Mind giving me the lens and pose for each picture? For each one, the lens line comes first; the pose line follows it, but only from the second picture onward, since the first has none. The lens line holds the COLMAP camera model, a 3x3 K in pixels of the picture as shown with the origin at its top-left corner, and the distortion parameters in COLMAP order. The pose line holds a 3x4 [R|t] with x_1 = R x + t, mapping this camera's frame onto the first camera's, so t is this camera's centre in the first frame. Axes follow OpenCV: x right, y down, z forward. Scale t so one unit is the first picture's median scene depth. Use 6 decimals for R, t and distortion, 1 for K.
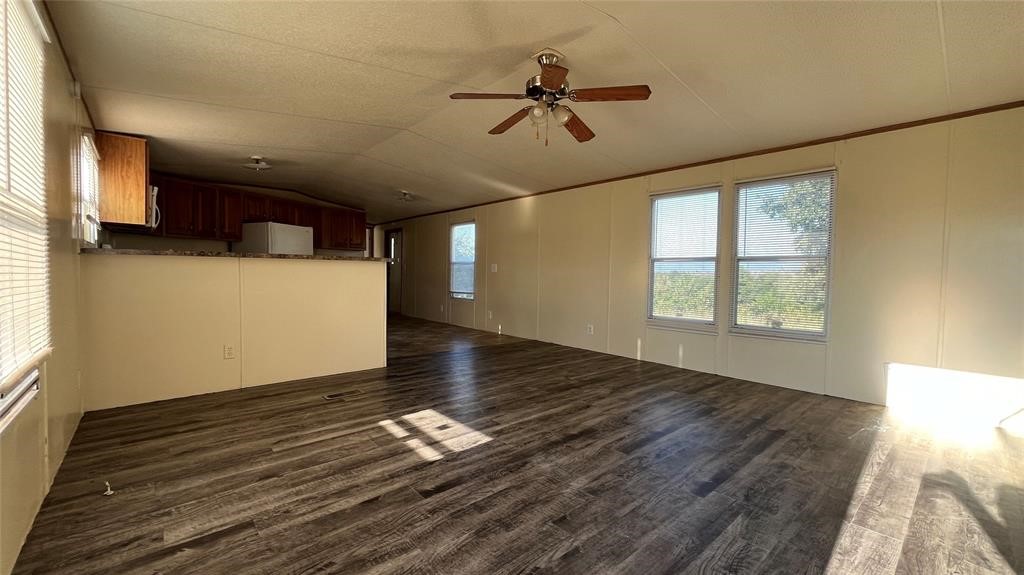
lens RADIAL K [[418.2, 0, 517.9], [0, 418.2, 288.1], [0, 0, 1]] dist [-0.003381, -0.000606]
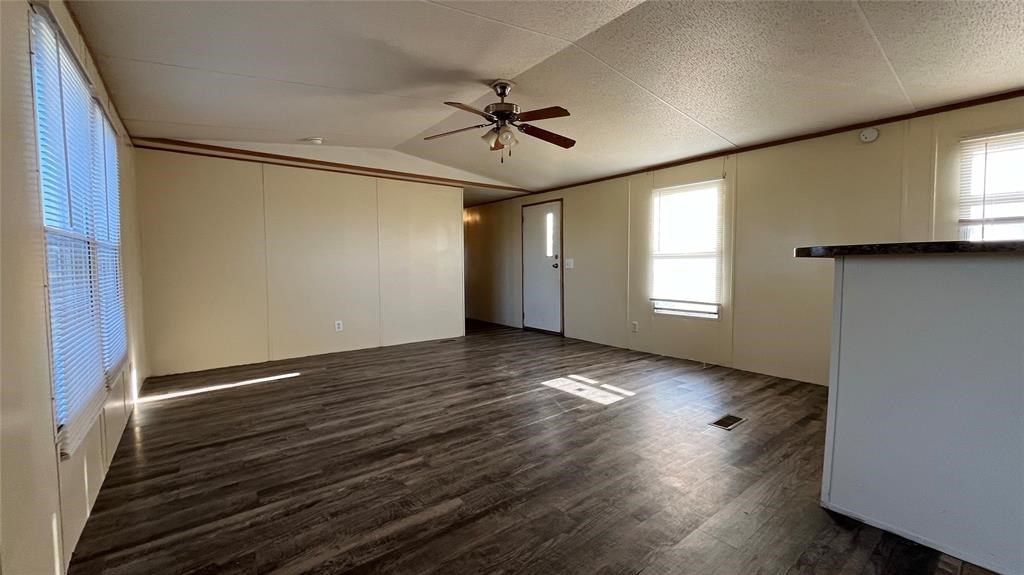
lens RADIAL K [[418.2, 0, 518.5], [0, 418.2, 284.8], [0, 0, 1]] dist [-0.003381, -0.000606]
pose [[-0.998284, -0.014336, 0.056770, -0.049189], [-0.009568, 0.996472, 0.083382, -0.098285], [-0.057765, 0.082696, -0.994899, 2.149876]]
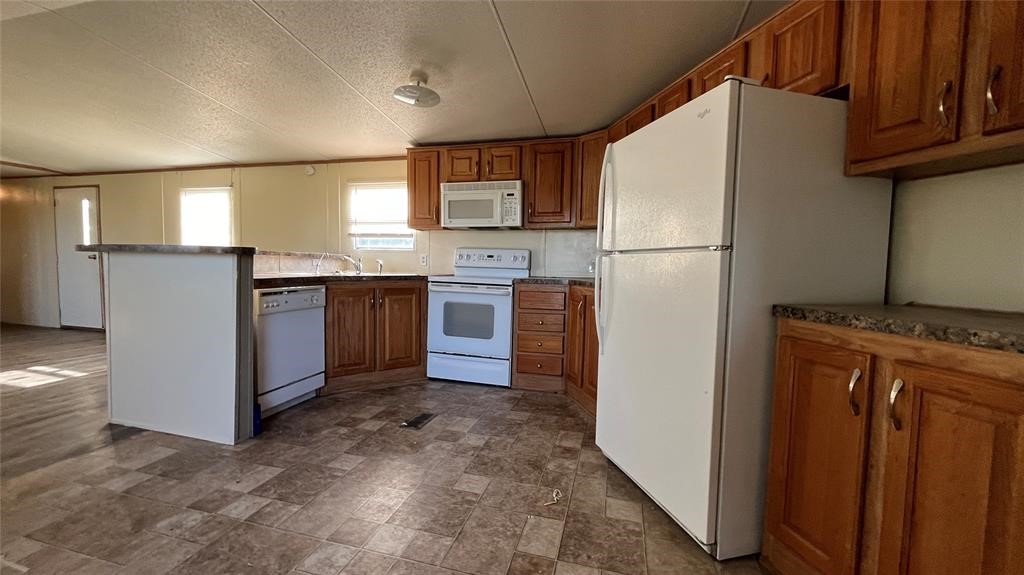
lens RADIAL K [[418.2, 0, 510.4], [0, 418.2, 284.4], [0, 0, 1]] dist [-0.003381, -0.000606]
pose [[-0.836251, -0.000462, -0.548346, -0.745014], [-0.050892, 0.995749, 0.076774, -0.144402], [0.545979, 0.092109, -0.832720, 2.794281]]
